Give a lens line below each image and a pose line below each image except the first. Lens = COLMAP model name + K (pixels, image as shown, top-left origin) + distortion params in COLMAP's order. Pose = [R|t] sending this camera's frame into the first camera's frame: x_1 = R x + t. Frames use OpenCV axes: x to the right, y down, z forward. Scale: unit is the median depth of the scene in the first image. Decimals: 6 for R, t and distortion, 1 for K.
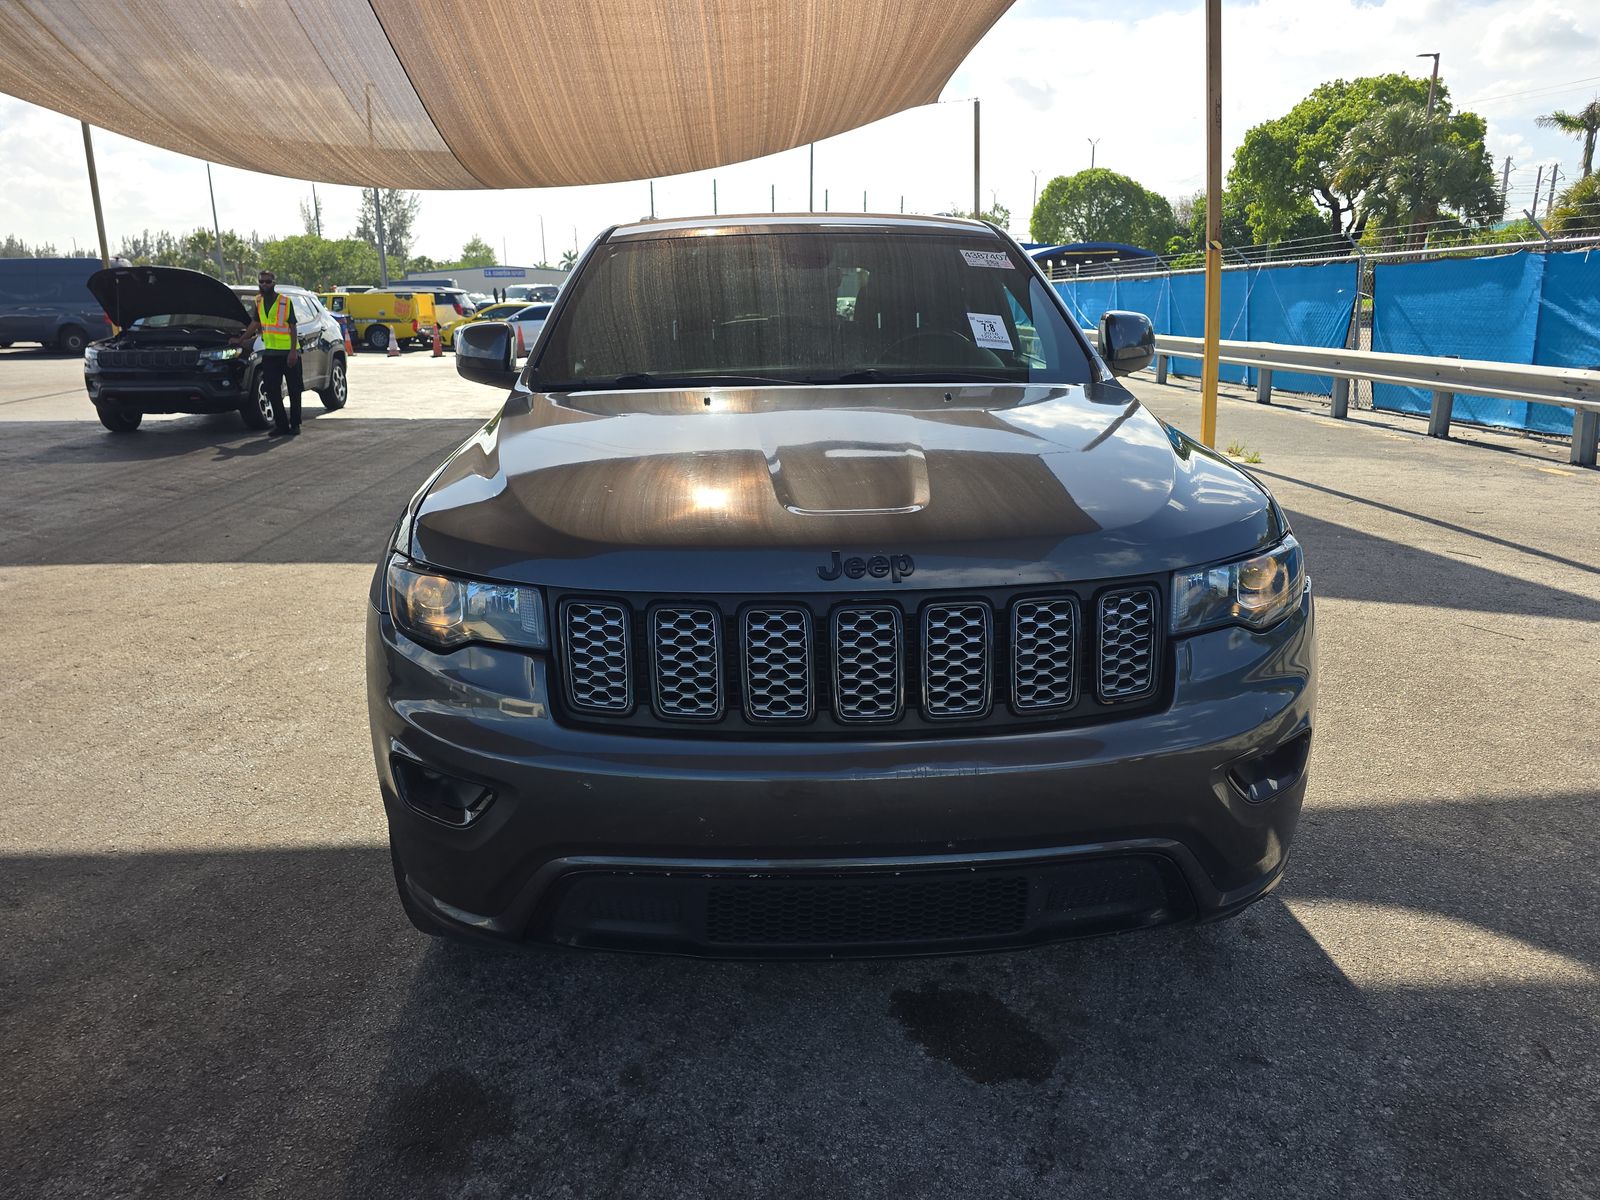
lens RADIAL K [[1089.0, 0, 803.8], [0, 1089.0, 605.6], [0, 0, 1]] dist [0.004335, -0.004538]
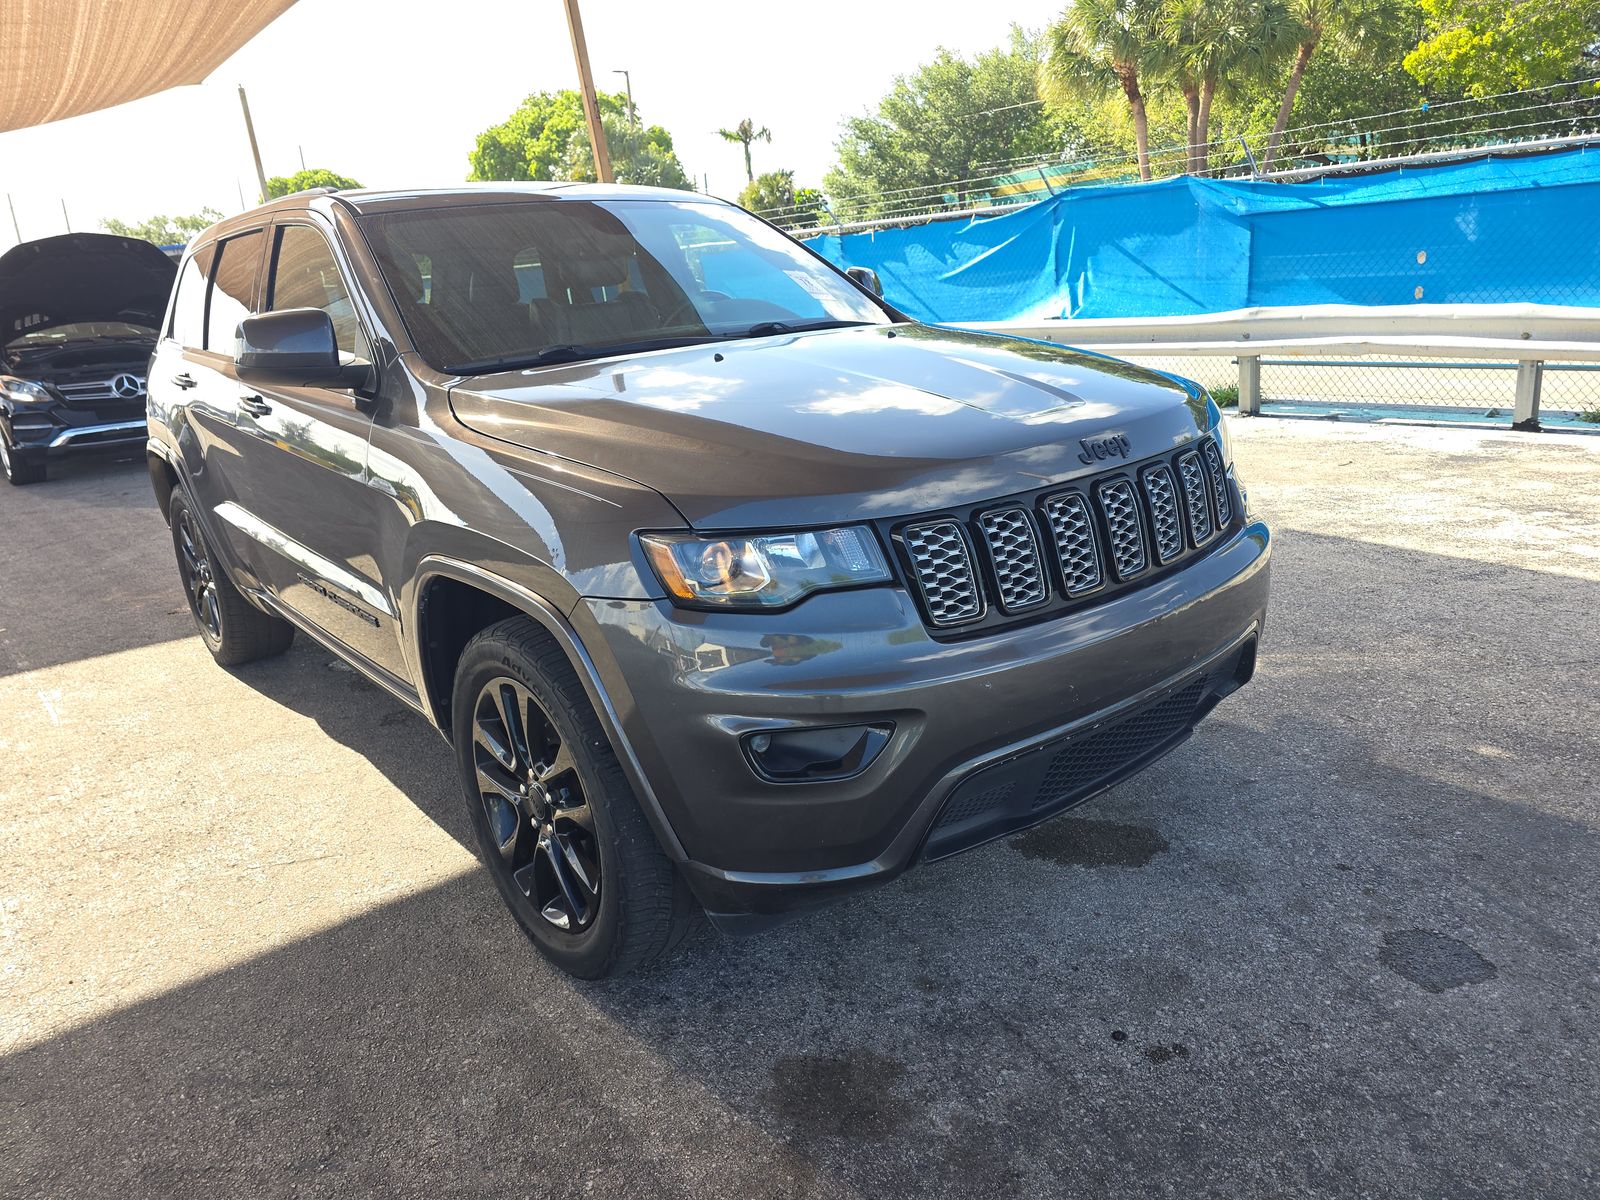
lens RADIAL K [[1089.0, 0, 799.2], [0, 1089.0, 606.2], [0, 0, 1]] dist [0.004335, -0.004538]
pose [[0.783811, -0.221047, 0.580327, -0.740911], [0.223520, 0.972293, 0.068453, -0.020088], [-0.579379, 0.076060, 0.811502, 0.183391]]
